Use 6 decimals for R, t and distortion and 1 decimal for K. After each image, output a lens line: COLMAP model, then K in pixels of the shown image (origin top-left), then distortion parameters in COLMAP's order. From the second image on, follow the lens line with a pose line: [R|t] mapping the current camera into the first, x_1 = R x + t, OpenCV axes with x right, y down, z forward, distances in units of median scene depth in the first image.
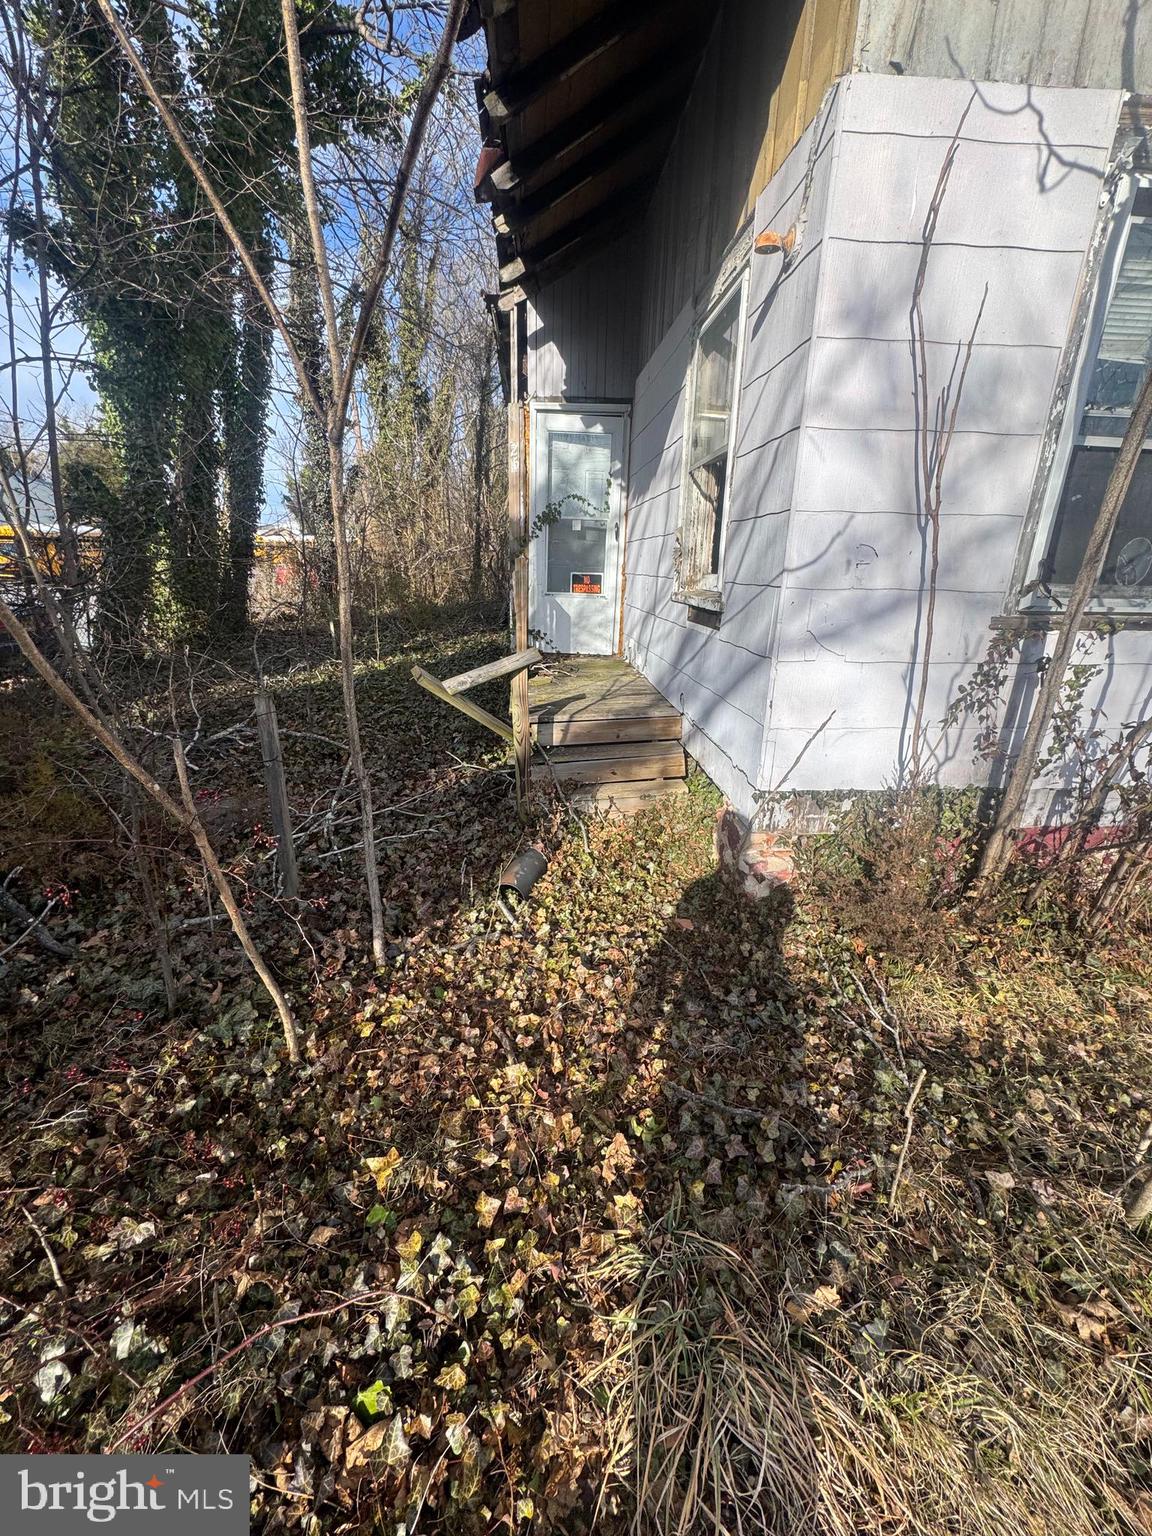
lens RADIAL K [[614.0, 0, 577.8], [0, 614.0, 767.8], [0, 0, 1]] dist [-0.002799, 0.000384]
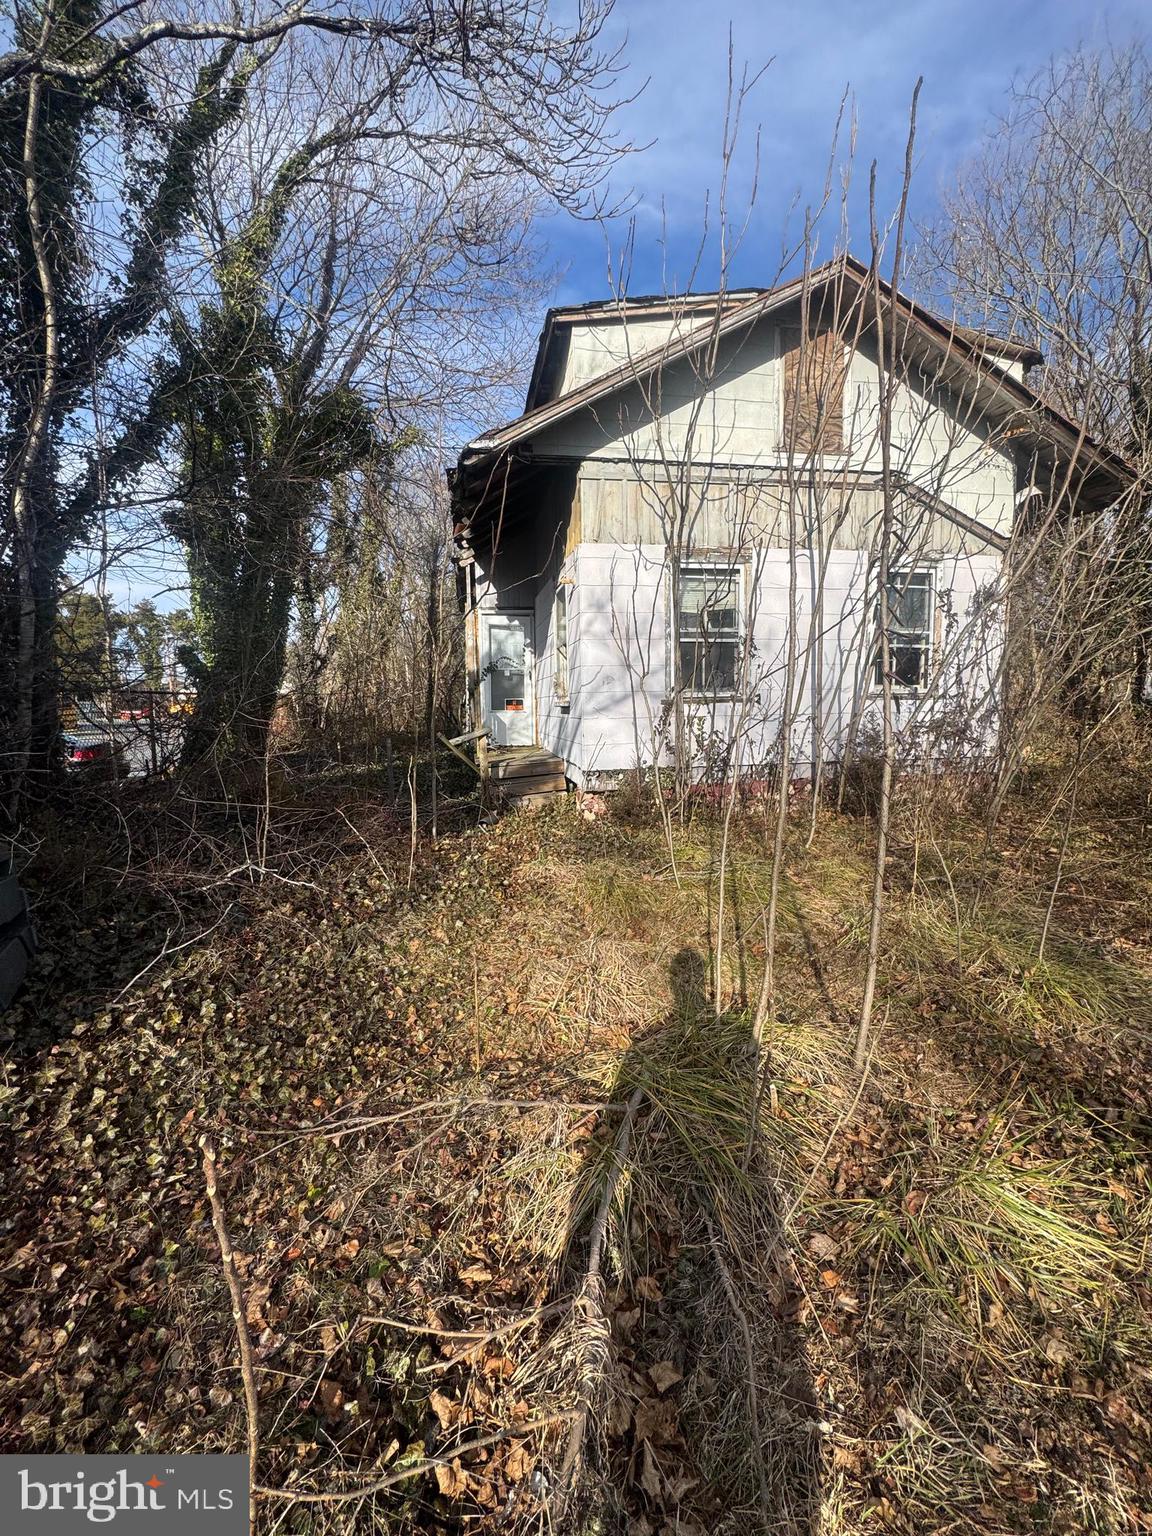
lens RADIAL K [[614.0, 0, 577.8], [0, 614.0, 767.8], [0, 0, 1]] dist [-0.002799, 0.000384]
pose [[0.993666, -0.050277, 0.100498, 0.010518], [0.070925, 0.974287, -0.213854, 0.286826], [-0.087162, 0.219627, 0.971682, -0.735612]]
